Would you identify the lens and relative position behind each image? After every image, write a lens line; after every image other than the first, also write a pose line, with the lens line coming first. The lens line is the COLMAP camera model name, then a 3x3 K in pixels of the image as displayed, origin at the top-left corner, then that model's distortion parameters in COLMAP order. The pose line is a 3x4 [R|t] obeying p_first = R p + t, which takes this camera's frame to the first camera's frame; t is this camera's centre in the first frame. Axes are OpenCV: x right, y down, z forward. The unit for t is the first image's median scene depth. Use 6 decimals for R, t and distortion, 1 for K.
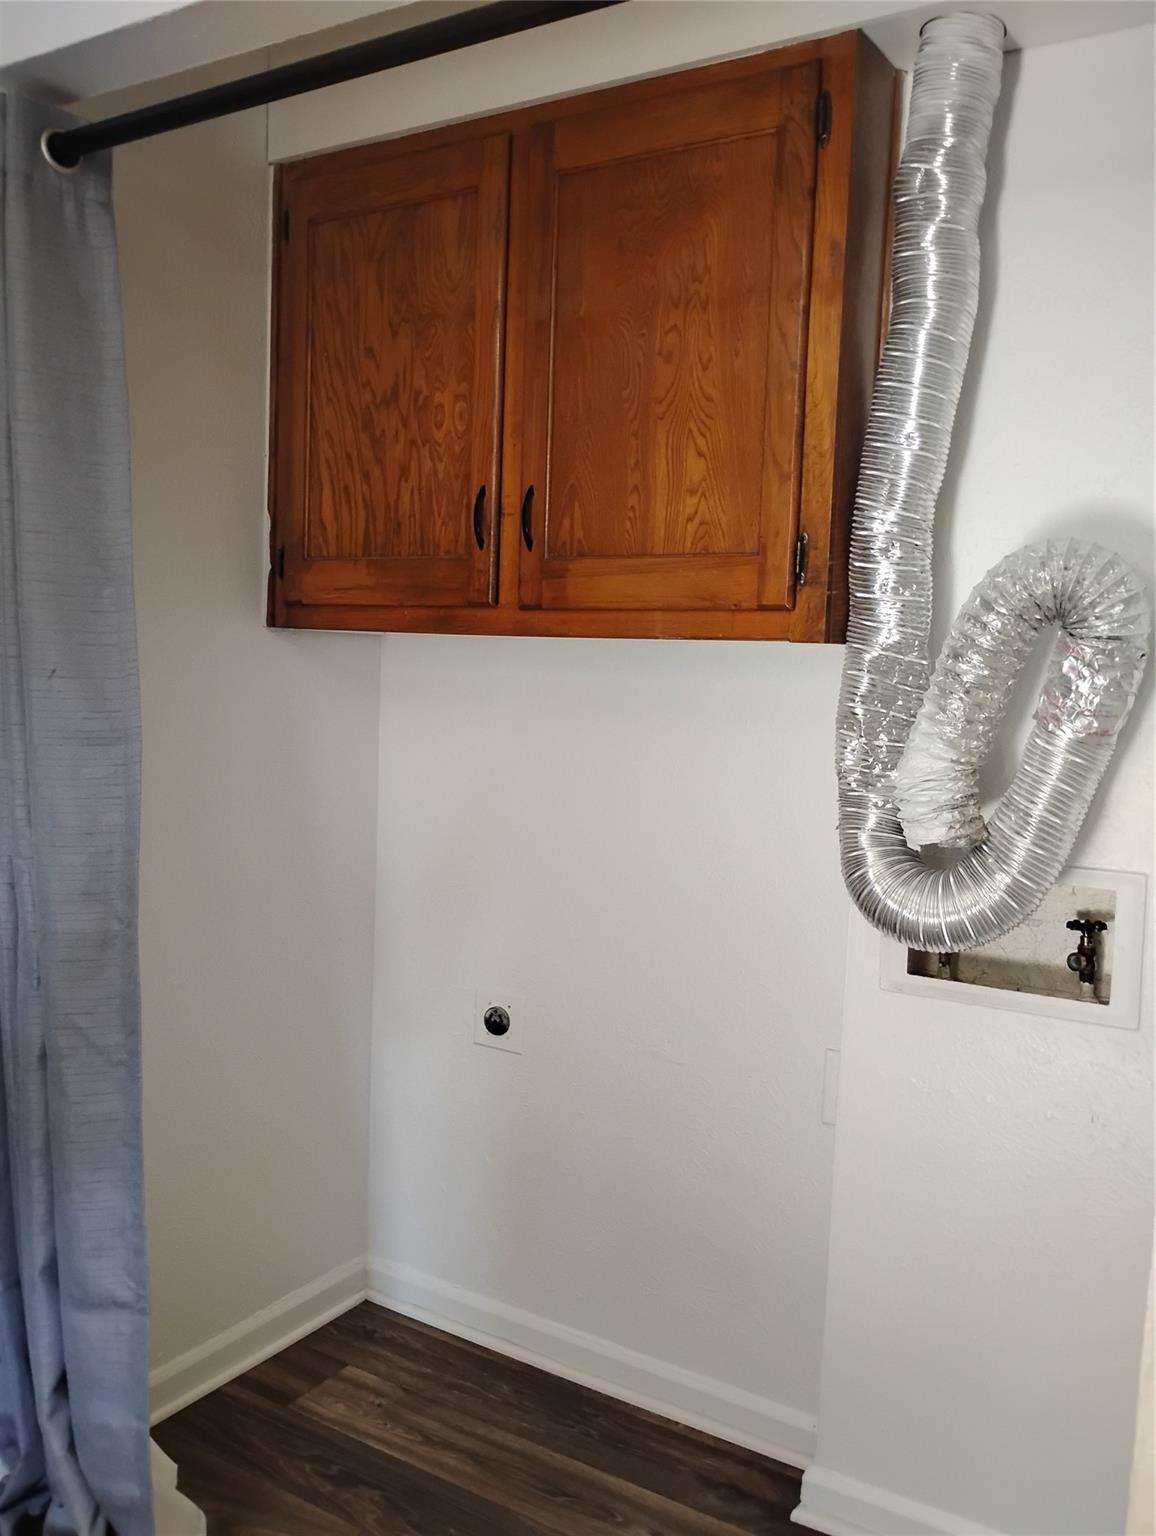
lens RADIAL K [[1284.9, 0, 593.0], [0, 1284.9, 763.9], [0, 0, 1]] dist [0.051676, -0.071523]
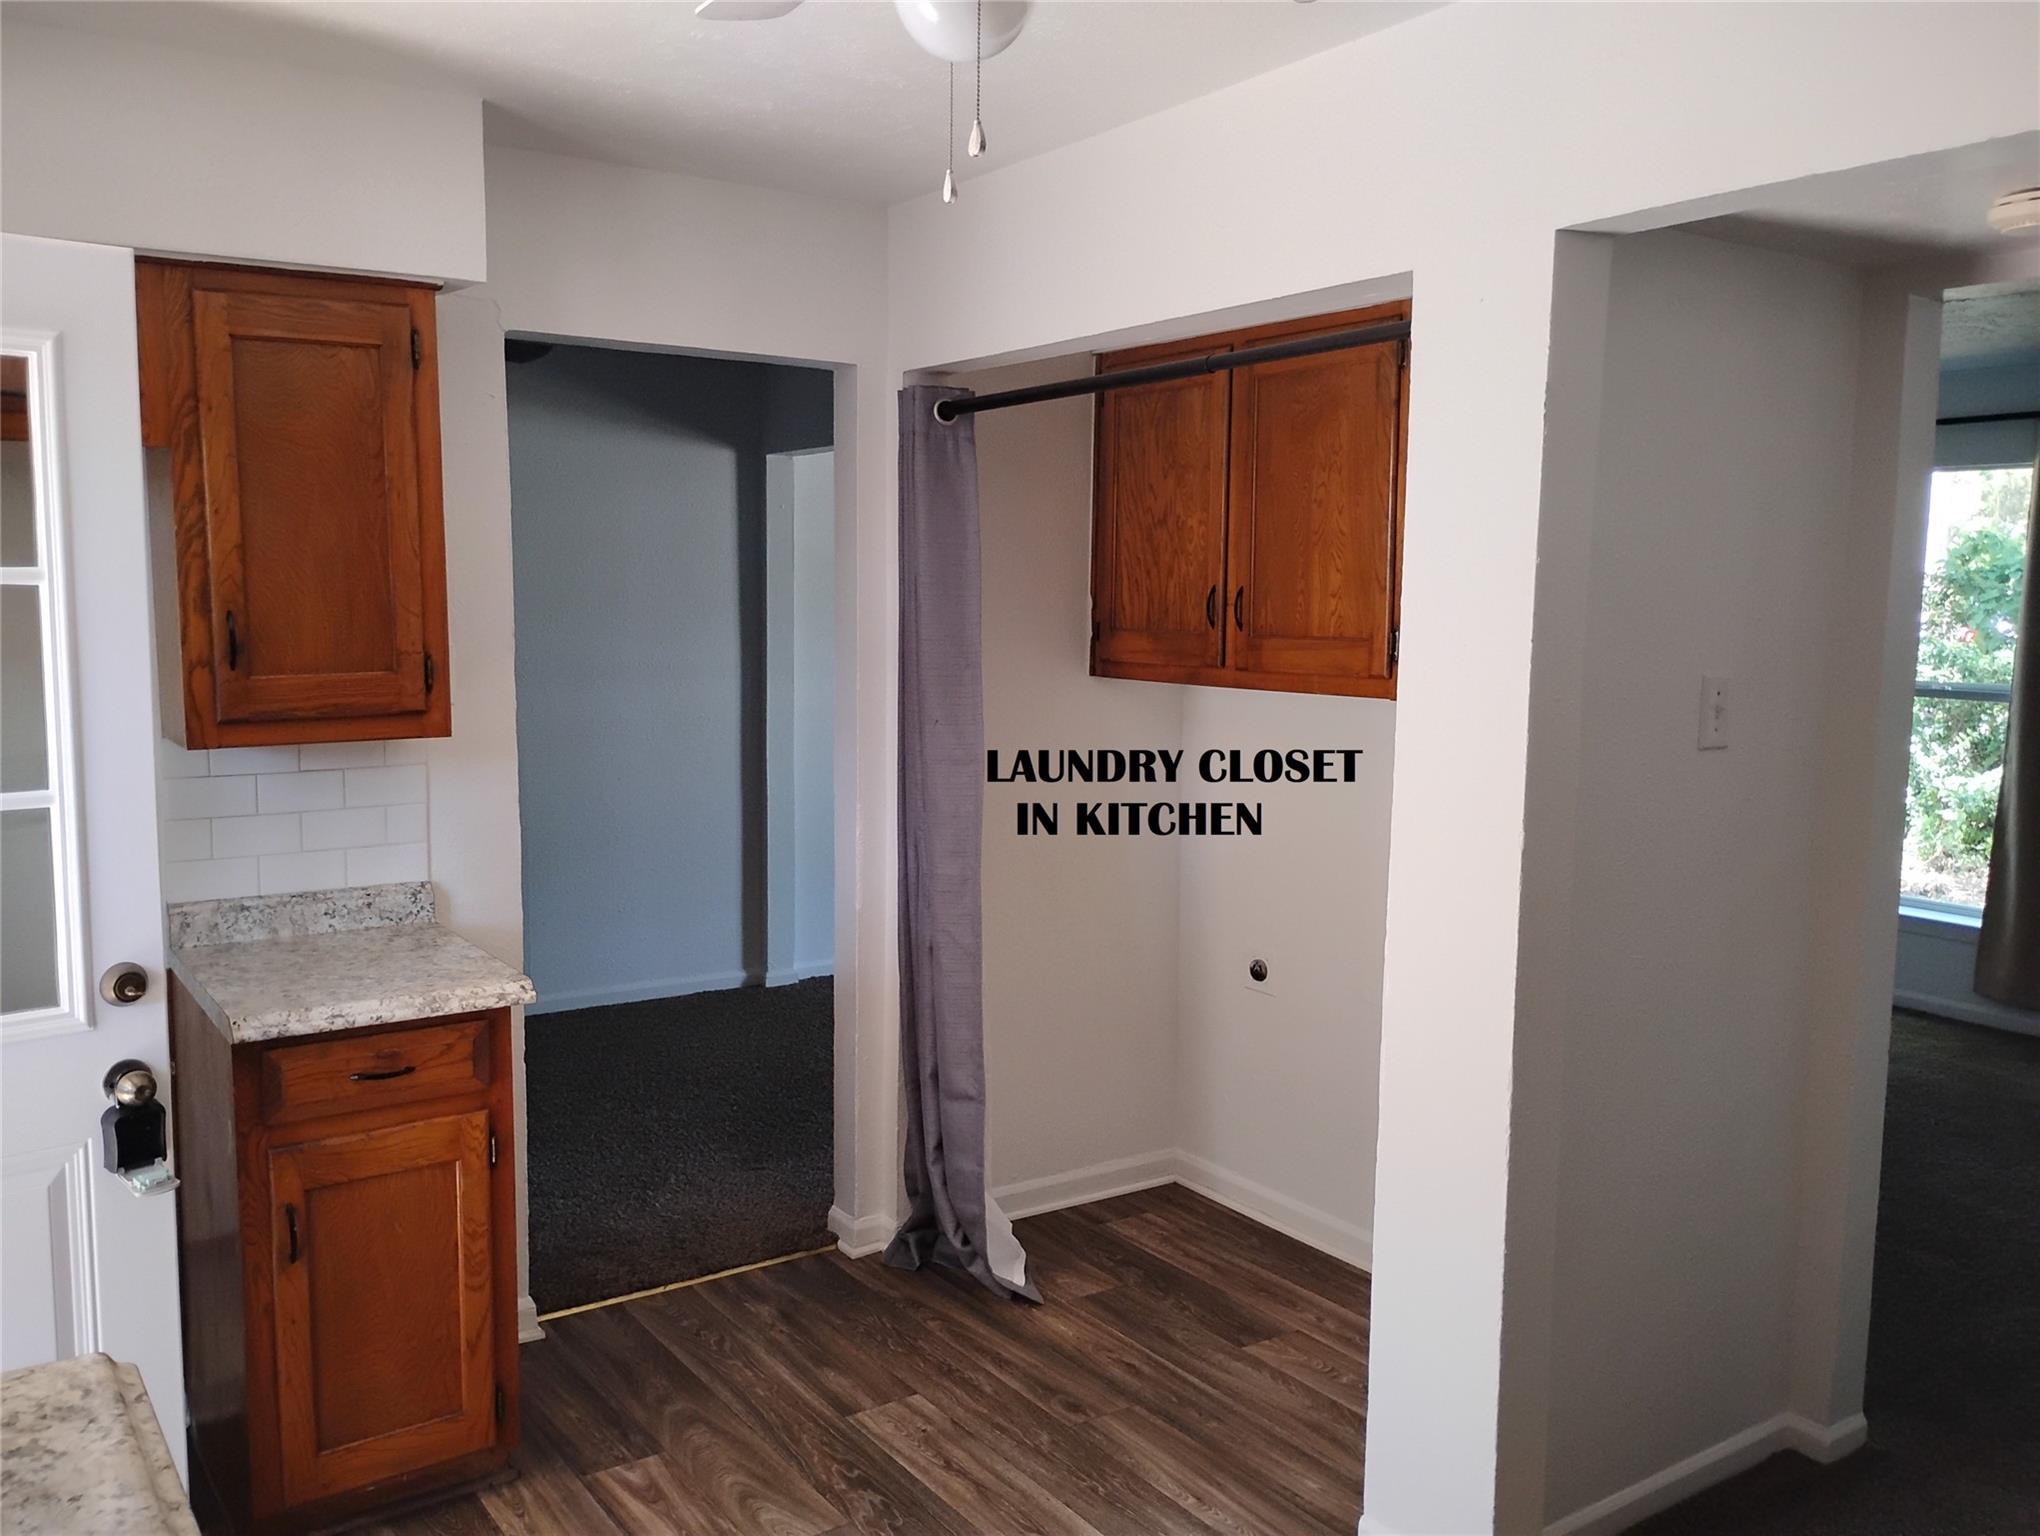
lens RADIAL K [[1706.5, 0, 1015.5], [0, 1706.5, 767.3], [0, 0, 1]] dist [0.051676, -0.071523]
pose [[0.912558, 0.016103, -0.408630, 0.493299], [-0.010187, 0.999809, 0.016650, -0.040909], [0.408820, -0.011031, 0.912548, -0.834647]]
